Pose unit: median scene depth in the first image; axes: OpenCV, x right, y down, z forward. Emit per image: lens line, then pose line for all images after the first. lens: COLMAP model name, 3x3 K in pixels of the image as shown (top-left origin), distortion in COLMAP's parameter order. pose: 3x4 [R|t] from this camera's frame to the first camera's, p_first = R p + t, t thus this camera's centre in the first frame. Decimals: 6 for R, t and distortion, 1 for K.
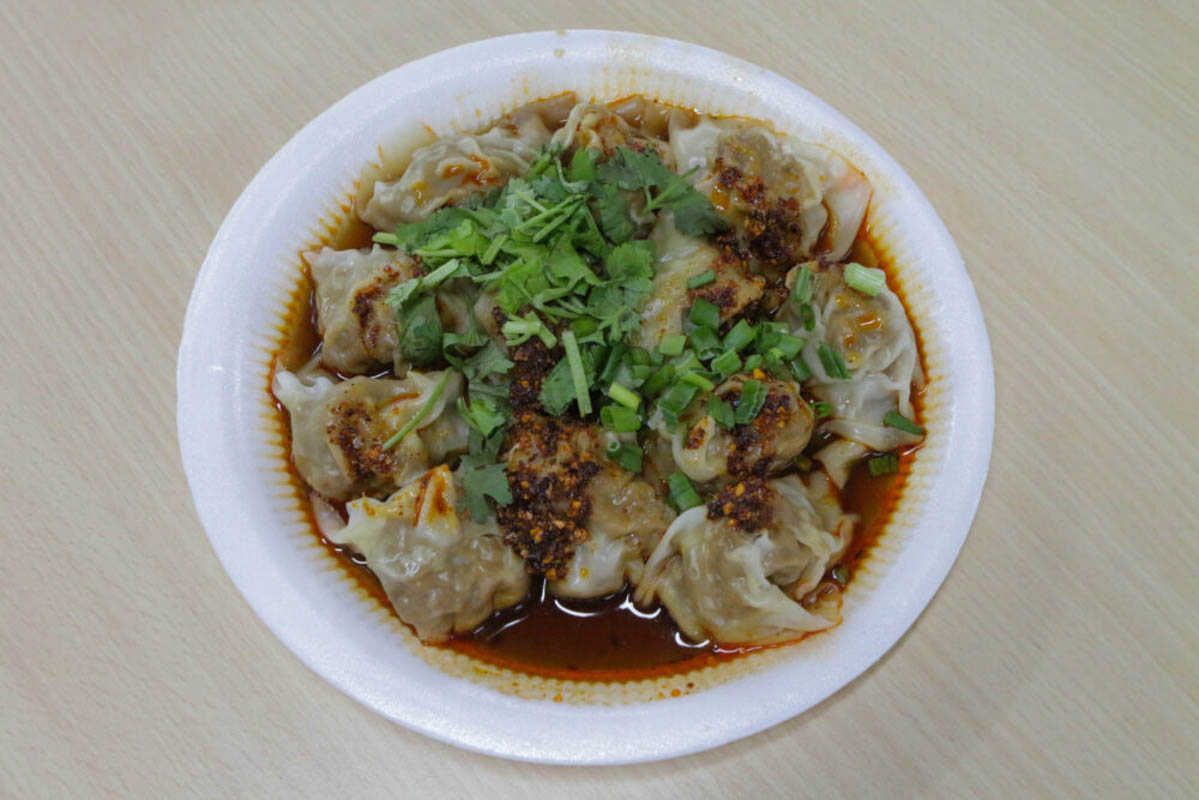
lens RADIAL K [[1319.3, 0, 586.8], [0, 1319.3, 396.7], [0, 0, 1]] dist [-0.018946, 0.000000]
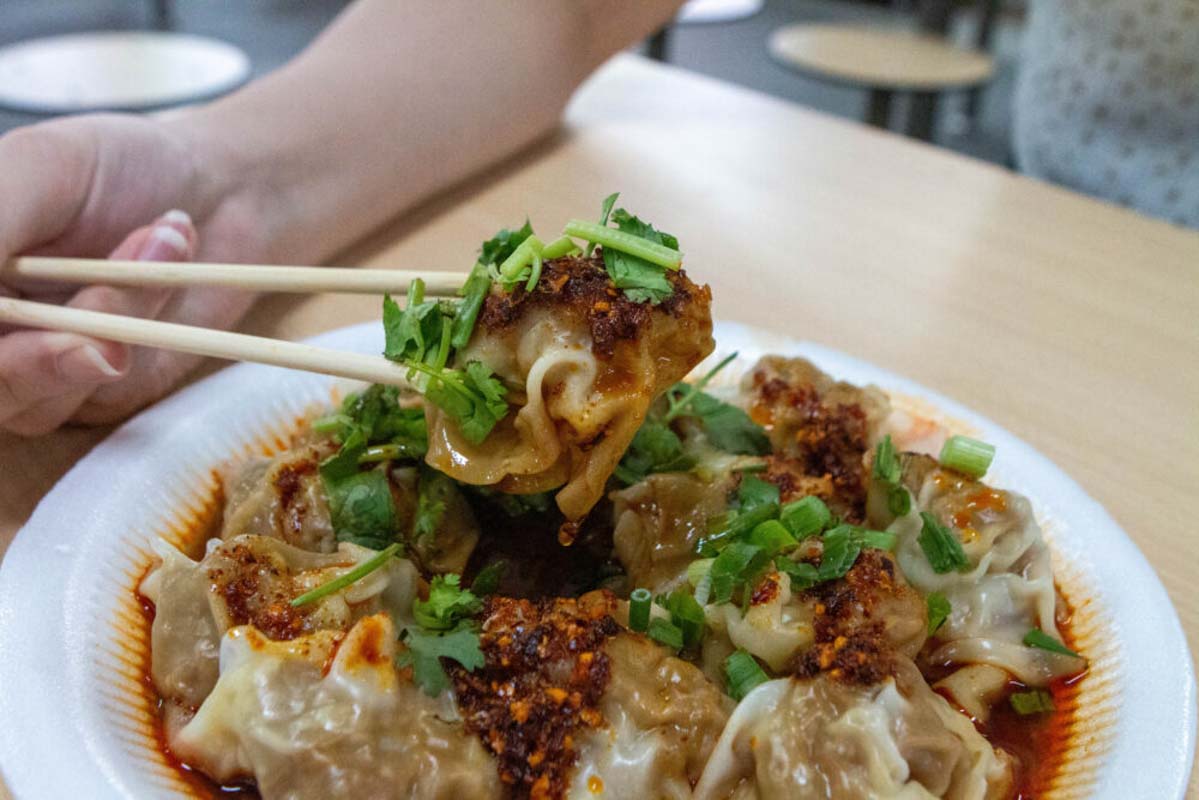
lens RADIAL K [[1319.3, 0, 599.3], [0, 1319.3, 402.9], [0, 0, 1]] dist [-0.018946, 0.000000]
pose [[0.998885, 0.033884, 0.032874, -0.025802], [-0.009214, 0.822868, -0.568158, 0.331670], [-0.046302, 0.567221, 0.822263, 0.399599]]
